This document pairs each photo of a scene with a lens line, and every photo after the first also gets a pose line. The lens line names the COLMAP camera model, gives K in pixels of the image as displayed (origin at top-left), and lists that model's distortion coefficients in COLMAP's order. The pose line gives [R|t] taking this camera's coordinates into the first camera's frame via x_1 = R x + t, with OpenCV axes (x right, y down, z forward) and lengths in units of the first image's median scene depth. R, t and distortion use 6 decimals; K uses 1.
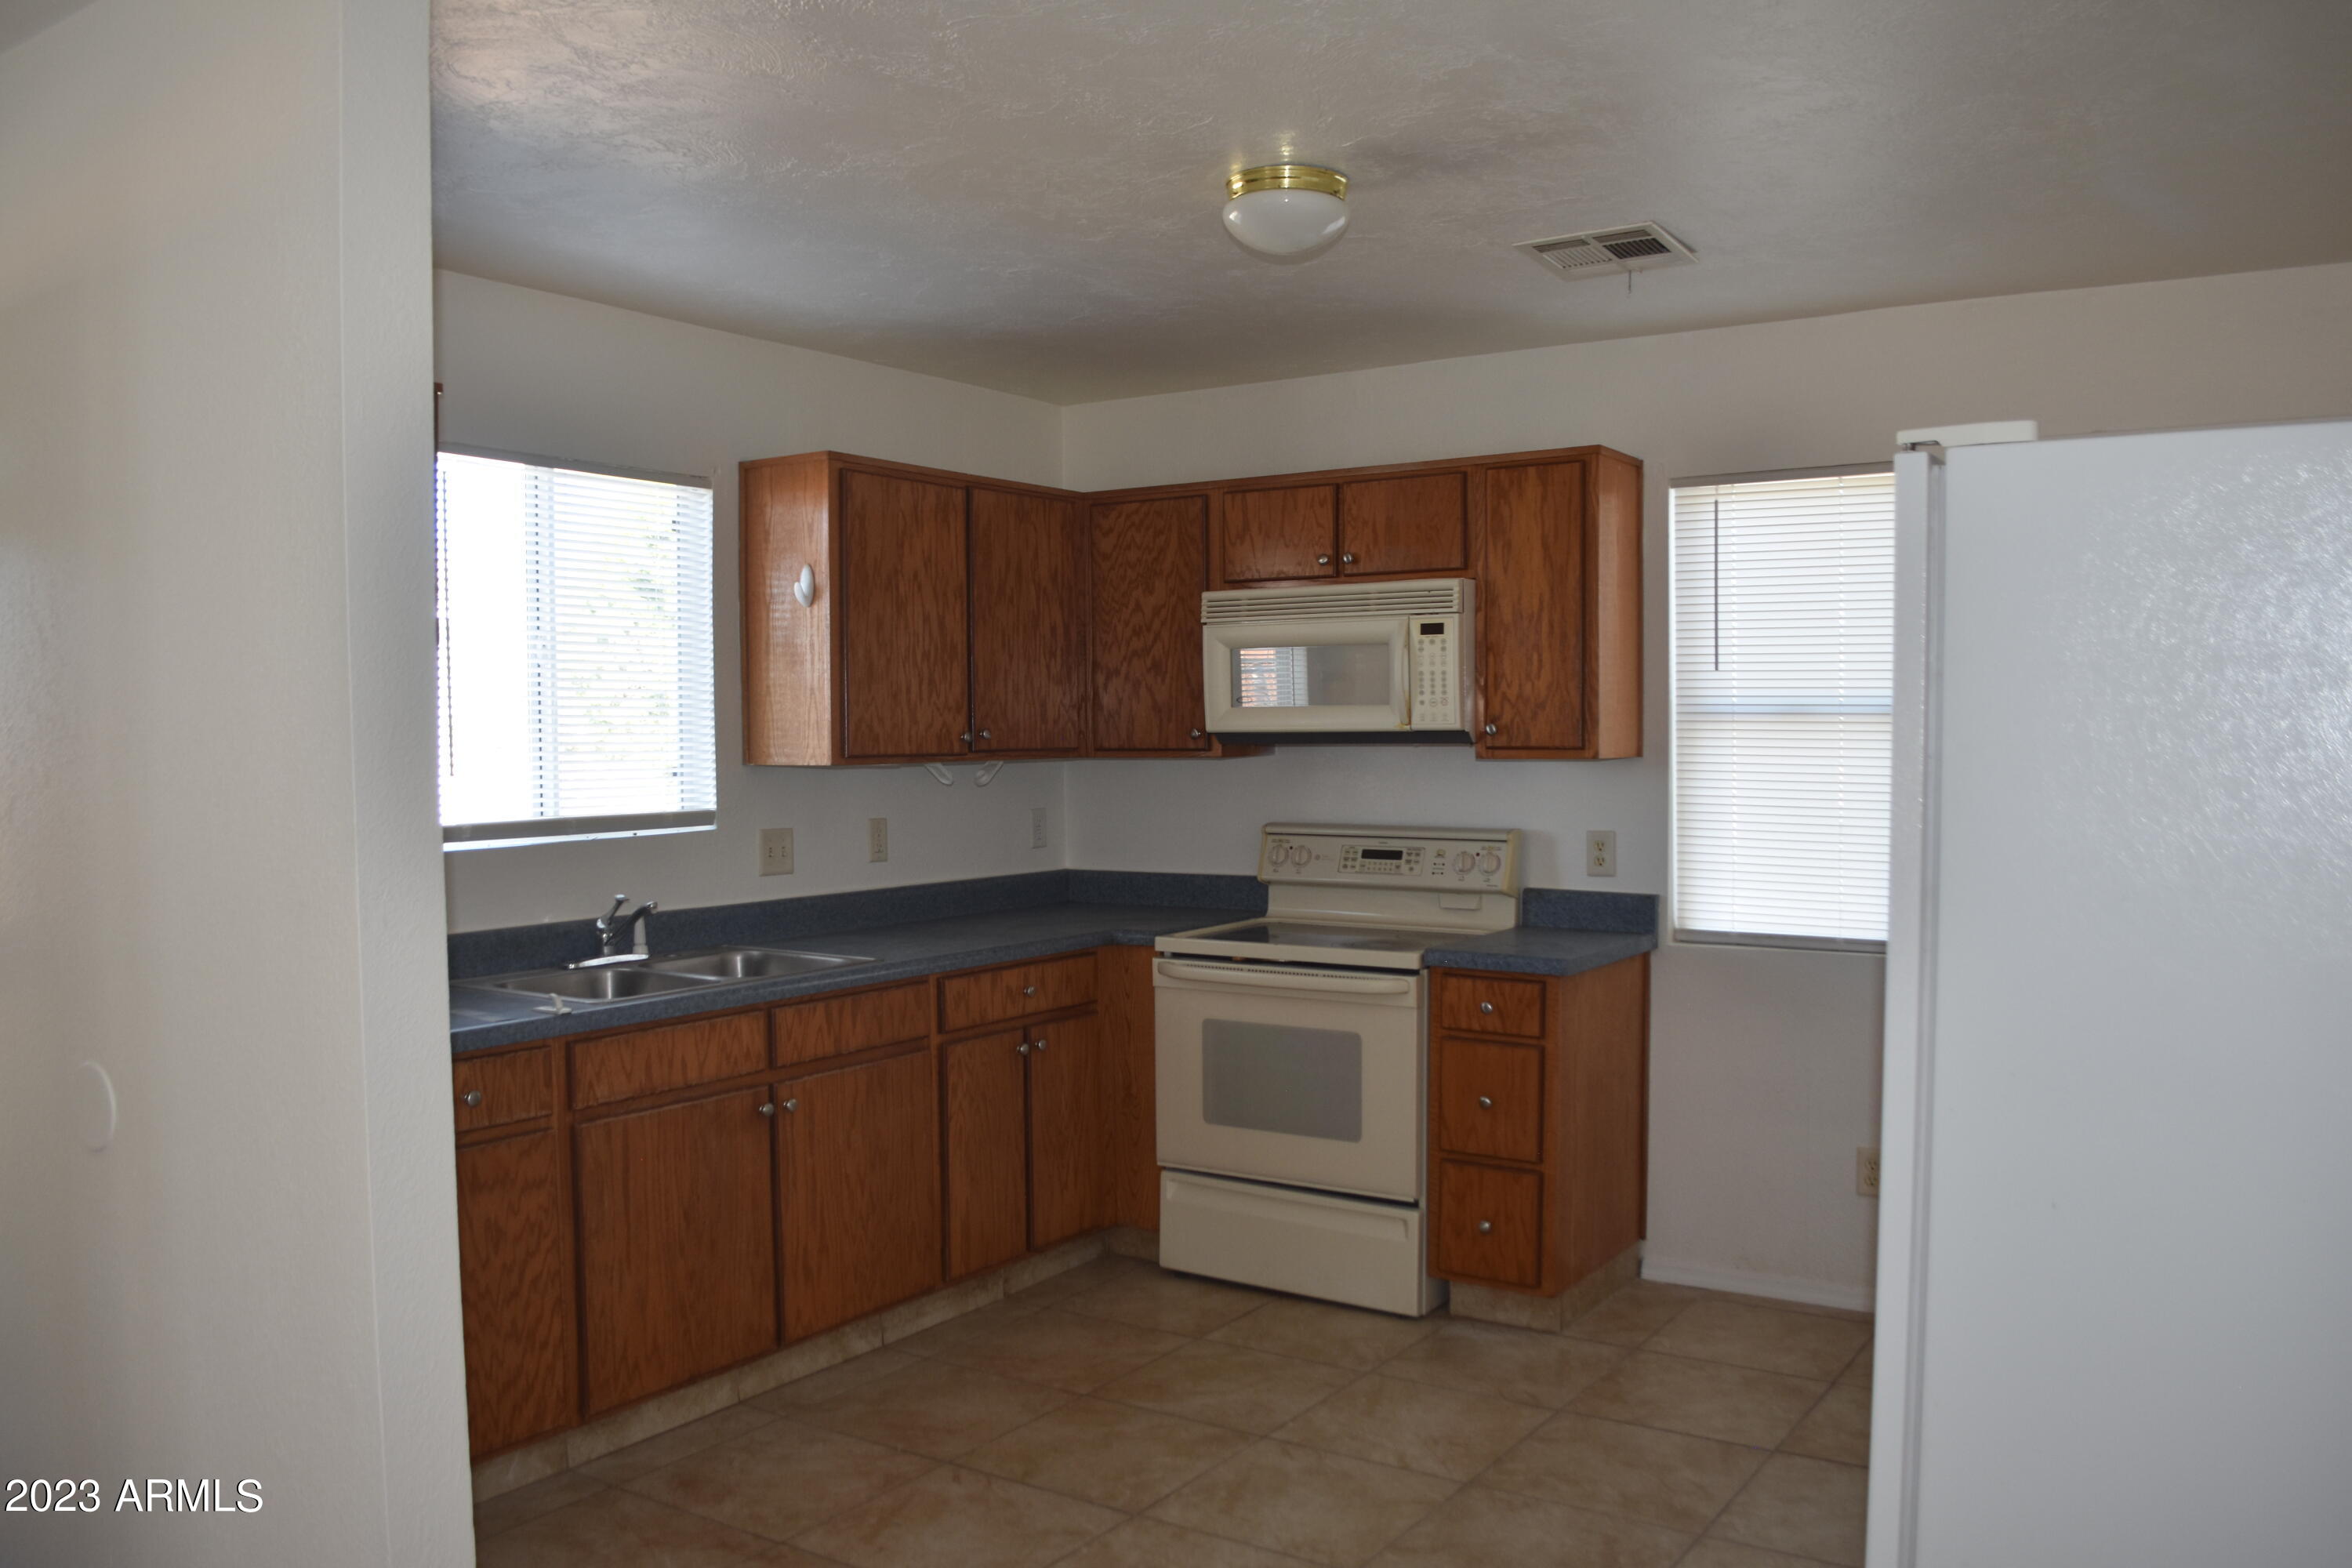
lens RADIAL K [[1854.3, 0, 1176.0], [0, 1854.3, 773.6], [0, 0, 1]] dist [-0.072722, -0.000309]
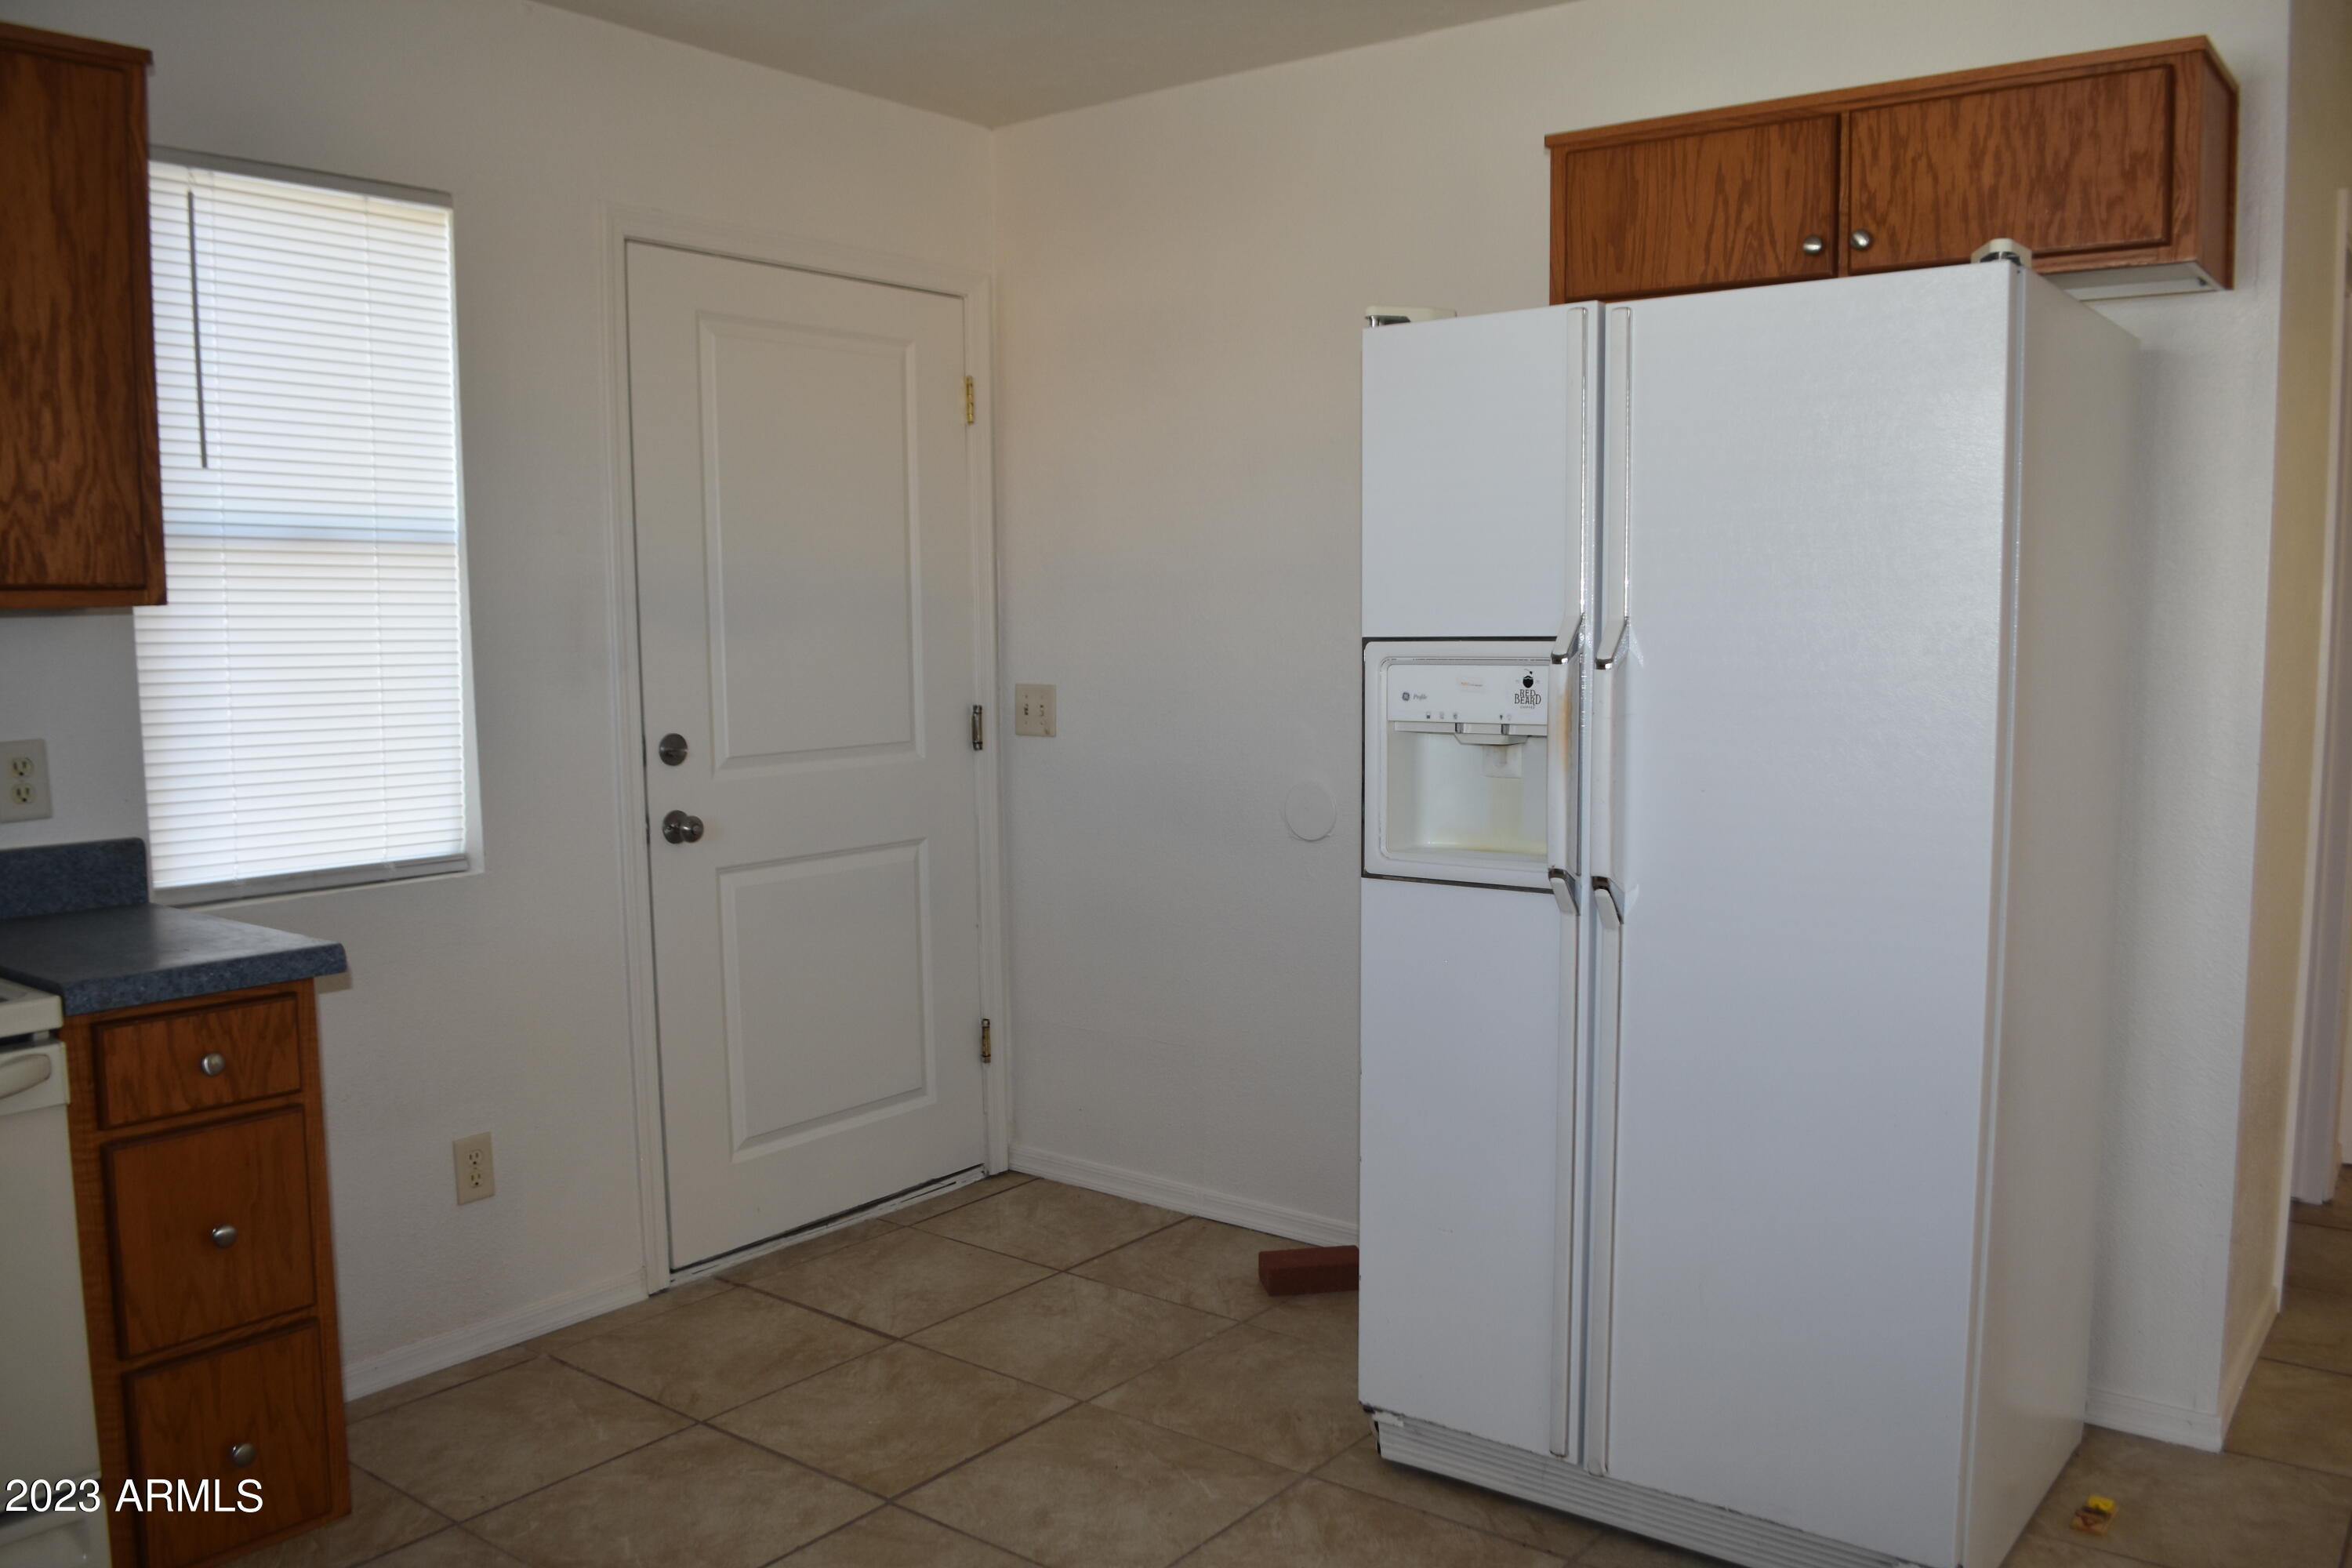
lens RADIAL K [[1854.3, 0, 1181.3], [0, 1854.3, 798.9], [0, 0, 1]] dist [-0.072722, -0.000309]
pose [[0.073161, -0.096135, 0.992676, -0.309951], [0.030725, 0.995088, 0.094104, 0.008400], [-0.996847, 0.023616, 0.075755, 0.638024]]
